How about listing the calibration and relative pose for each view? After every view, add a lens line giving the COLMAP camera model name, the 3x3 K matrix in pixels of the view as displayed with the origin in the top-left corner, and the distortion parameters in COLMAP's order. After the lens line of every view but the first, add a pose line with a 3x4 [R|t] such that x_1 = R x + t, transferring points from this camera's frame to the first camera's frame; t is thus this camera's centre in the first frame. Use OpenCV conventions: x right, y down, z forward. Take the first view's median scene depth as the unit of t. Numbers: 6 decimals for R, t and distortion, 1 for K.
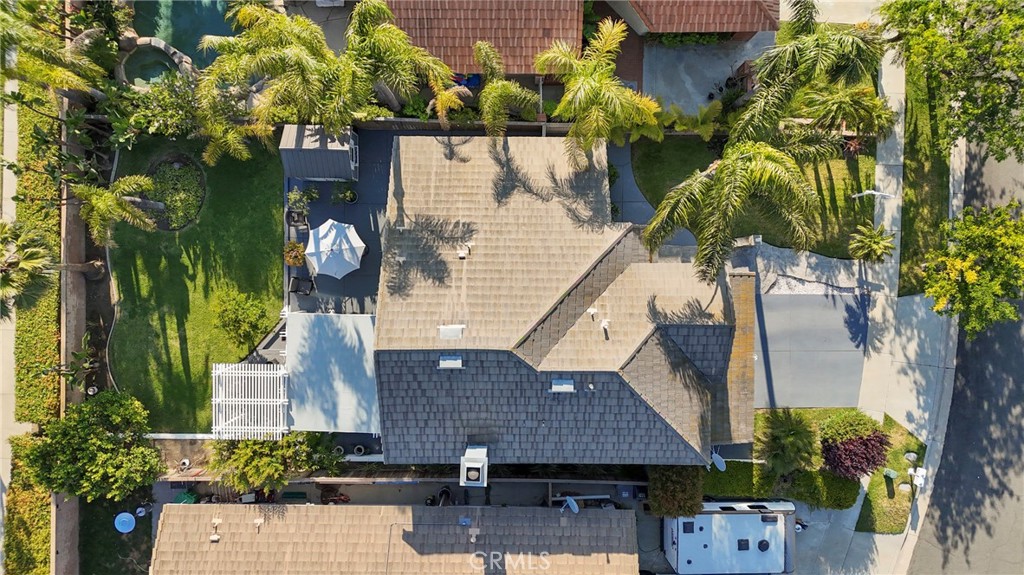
lens RADIAL K [[749.4, 0, 546.1], [0, 749.4, 270.6], [0, 0, 1]] dist [0.077531, -0.083232]
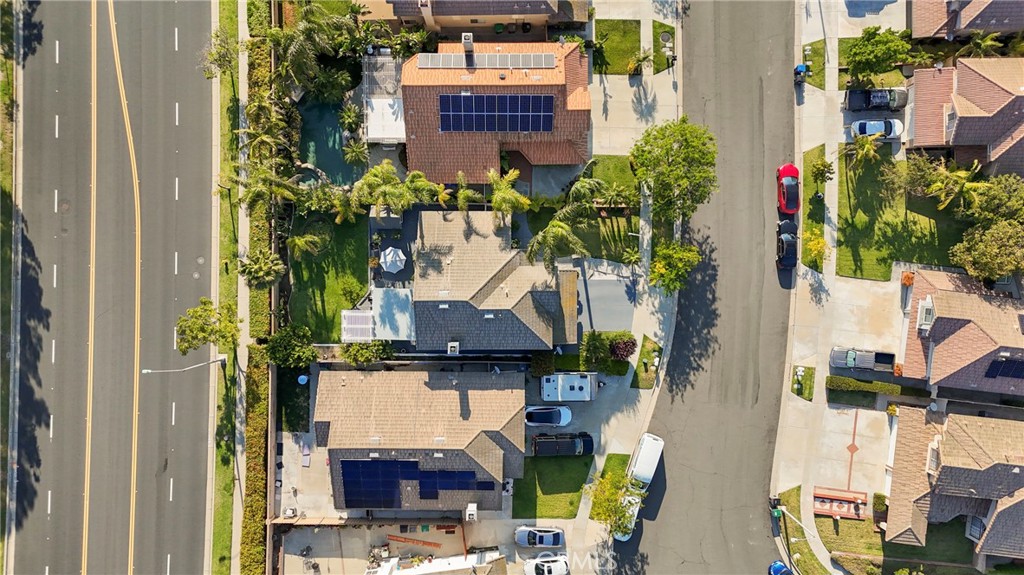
lens RADIAL K [[749.4, 0, 549.4], [0, 749.4, 261.8], [0, 0, 1]] dist [0.077531, -0.083232]
pose [[0.999972, -0.005601, 0.004889, 0.182010], [0.005629, 0.999968, -0.005685, -0.007555], [-0.004857, 0.005712, 0.999972, -1.281544]]
